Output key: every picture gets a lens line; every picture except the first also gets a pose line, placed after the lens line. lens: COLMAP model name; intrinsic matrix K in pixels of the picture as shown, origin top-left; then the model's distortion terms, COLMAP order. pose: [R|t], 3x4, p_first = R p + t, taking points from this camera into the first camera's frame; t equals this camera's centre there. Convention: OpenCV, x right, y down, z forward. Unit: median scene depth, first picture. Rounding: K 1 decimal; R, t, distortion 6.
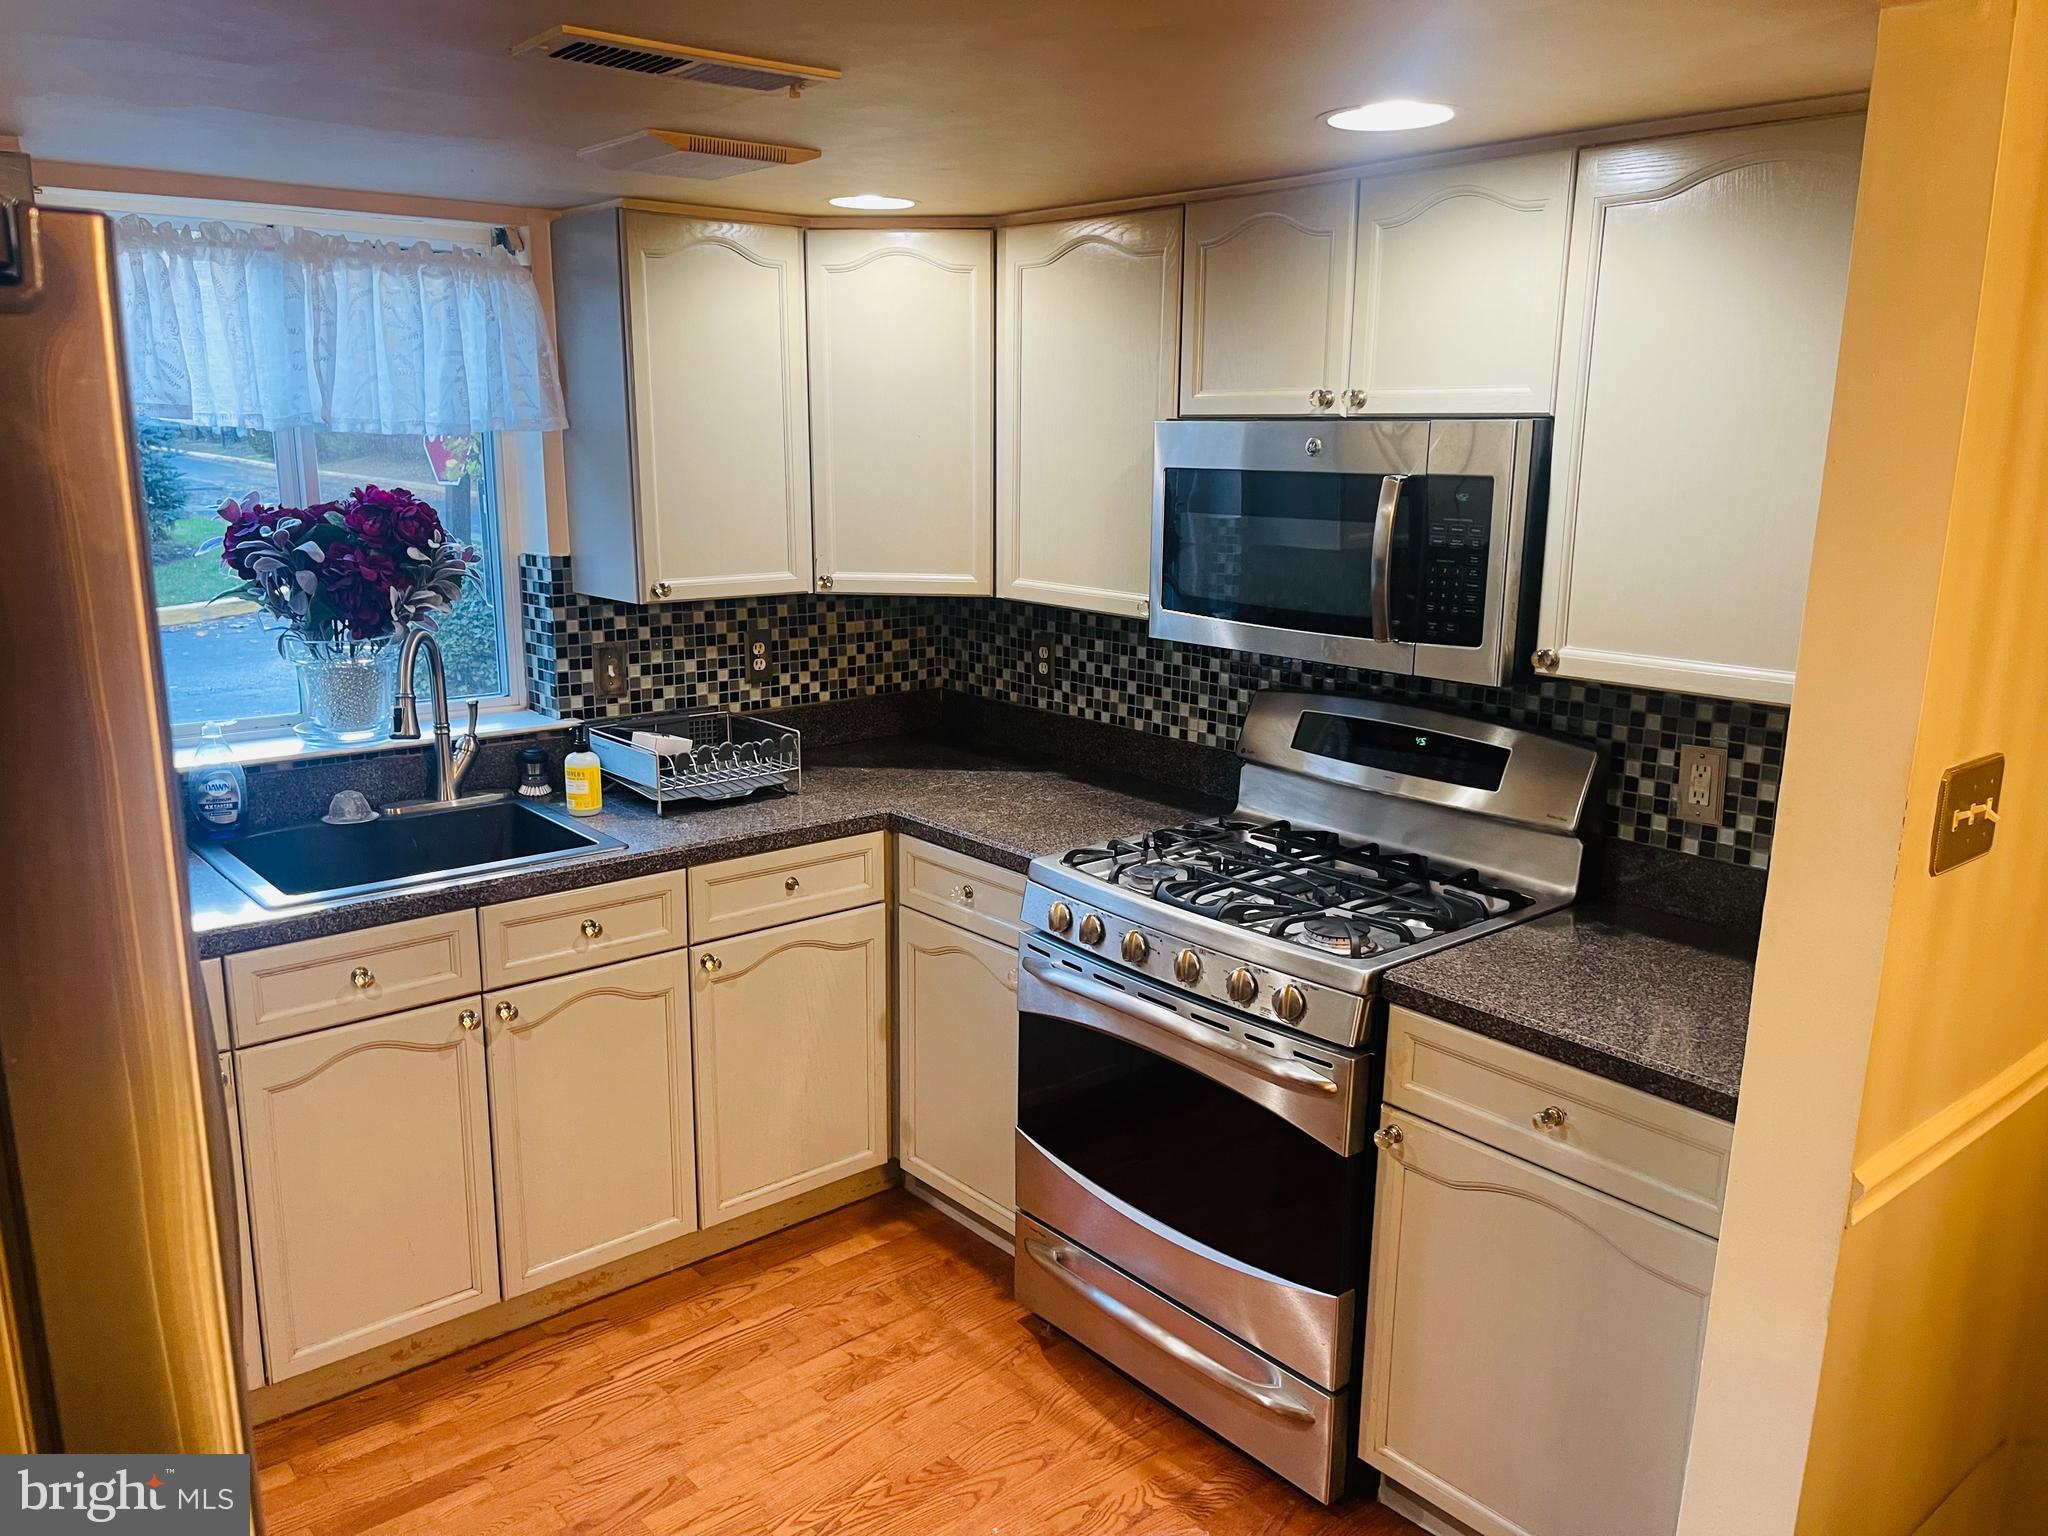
lens RADIAL K [[1546.1, 0, 1007.2], [0, 1546.1, 772.1], [0, 0, 1]] dist [0.062621, -0.076622]
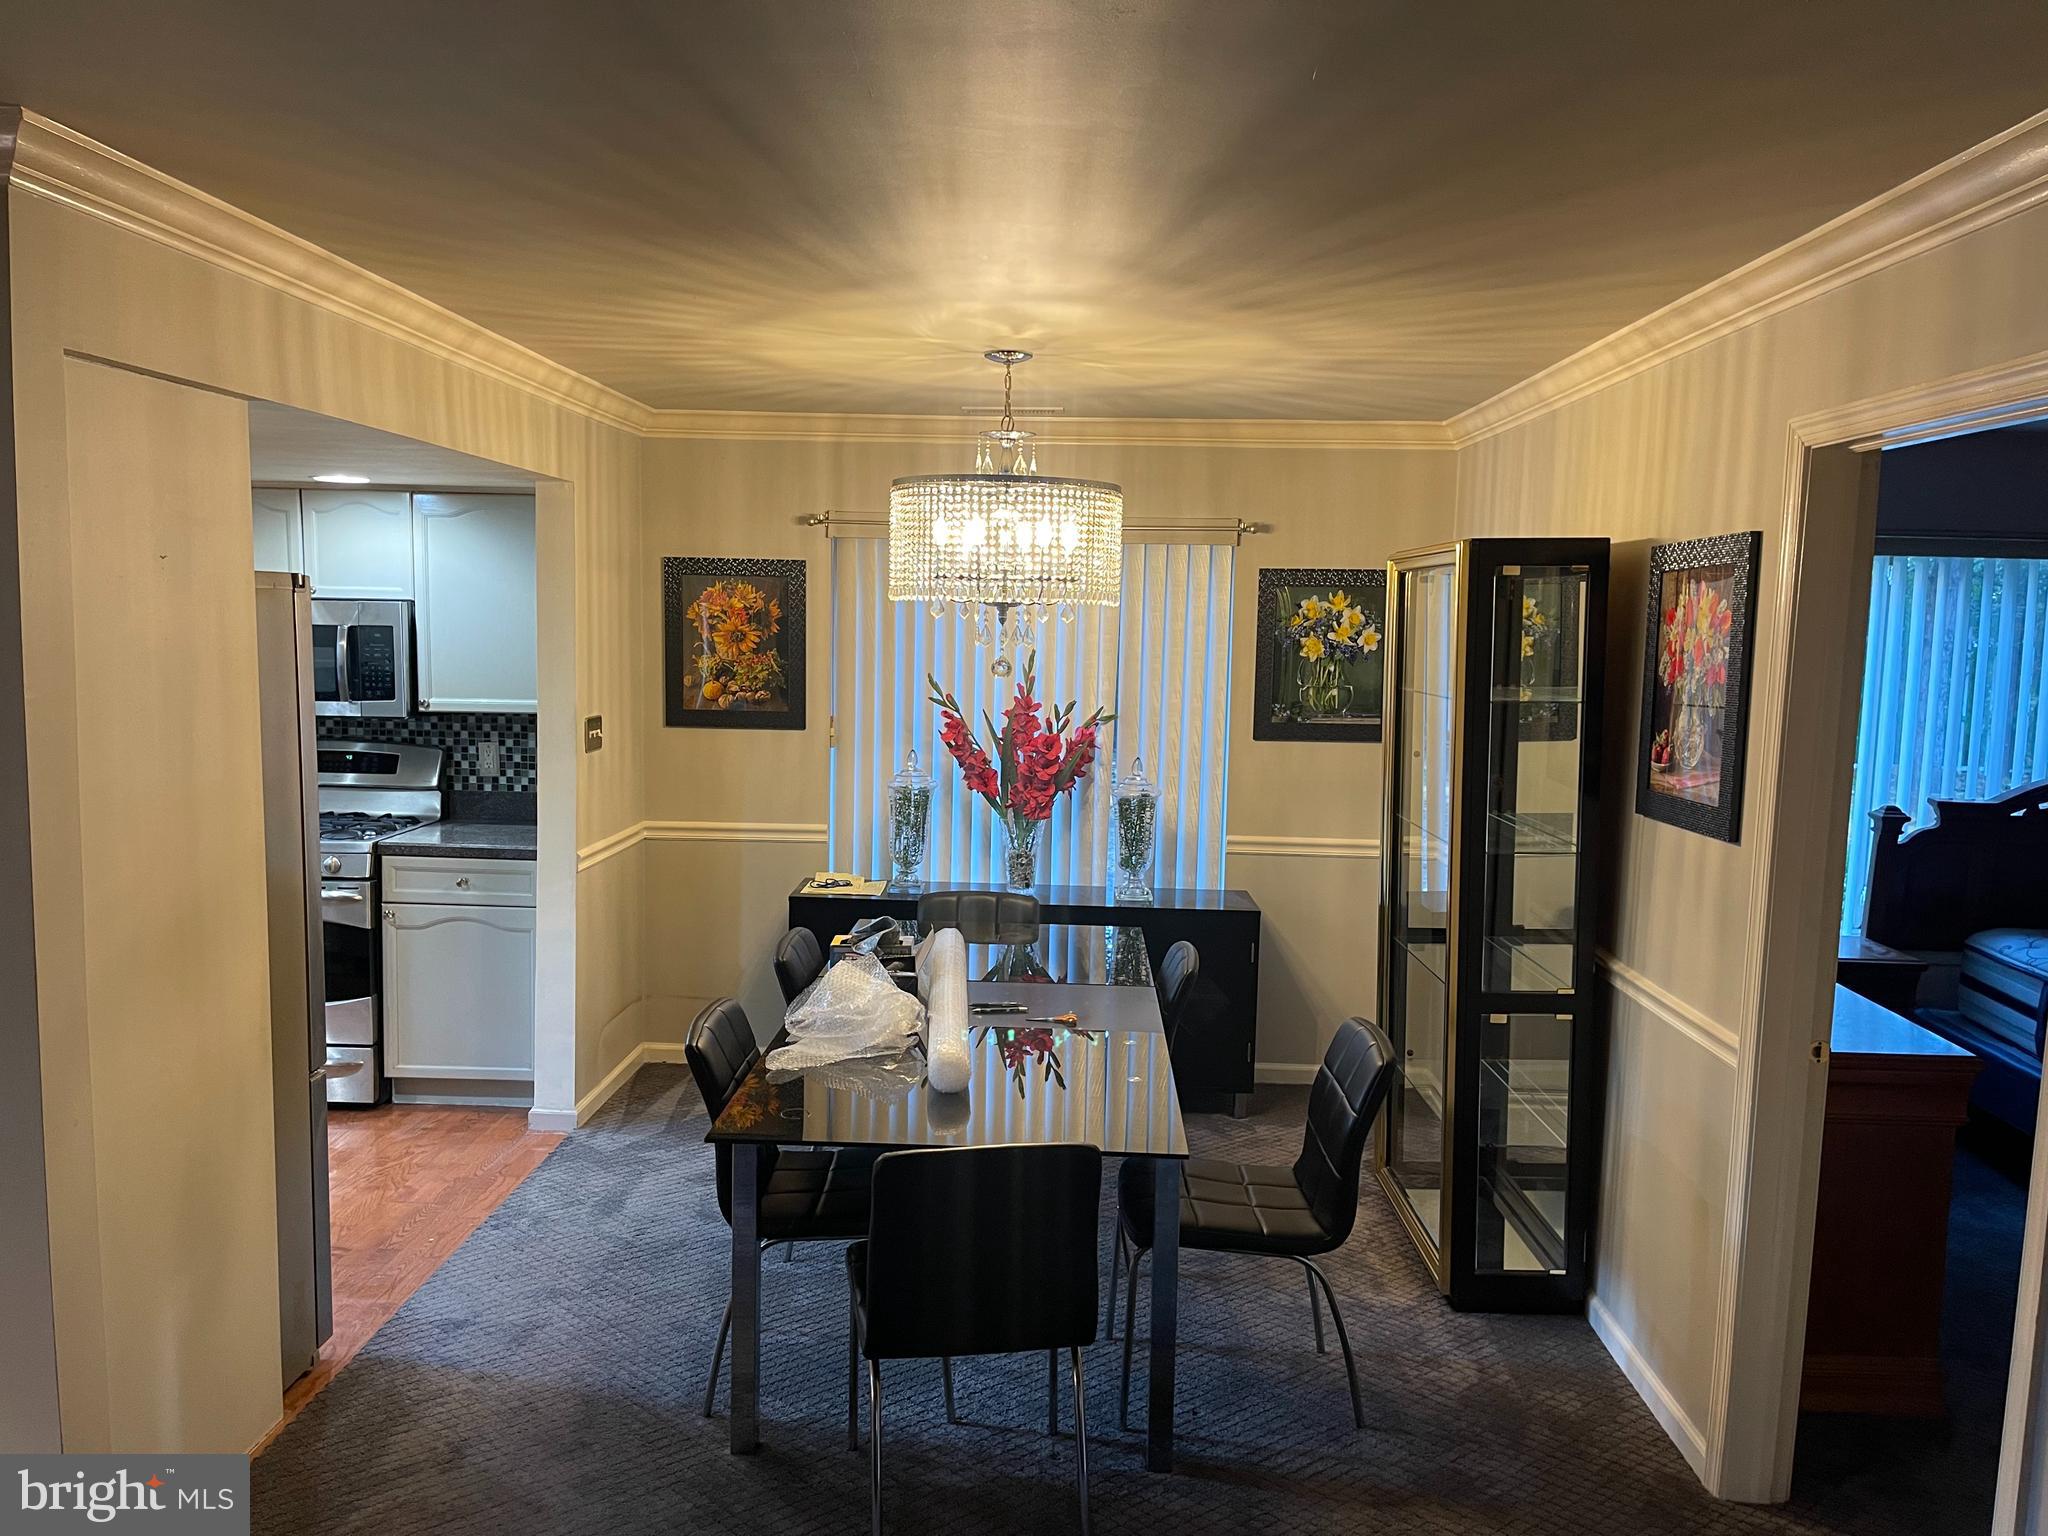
lens RADIAL K [[1546.1, 0, 1023.9], [0, 1546.1, 768.2], [0, 0, 1]] dist [0.062621, -0.076622]
pose [[0.665437, -0.069811, 0.743183, -0.696022], [0.146944, 0.988386, -0.038727, 0.213930], [-0.731848, 0.134977, 0.667967, -1.045837]]
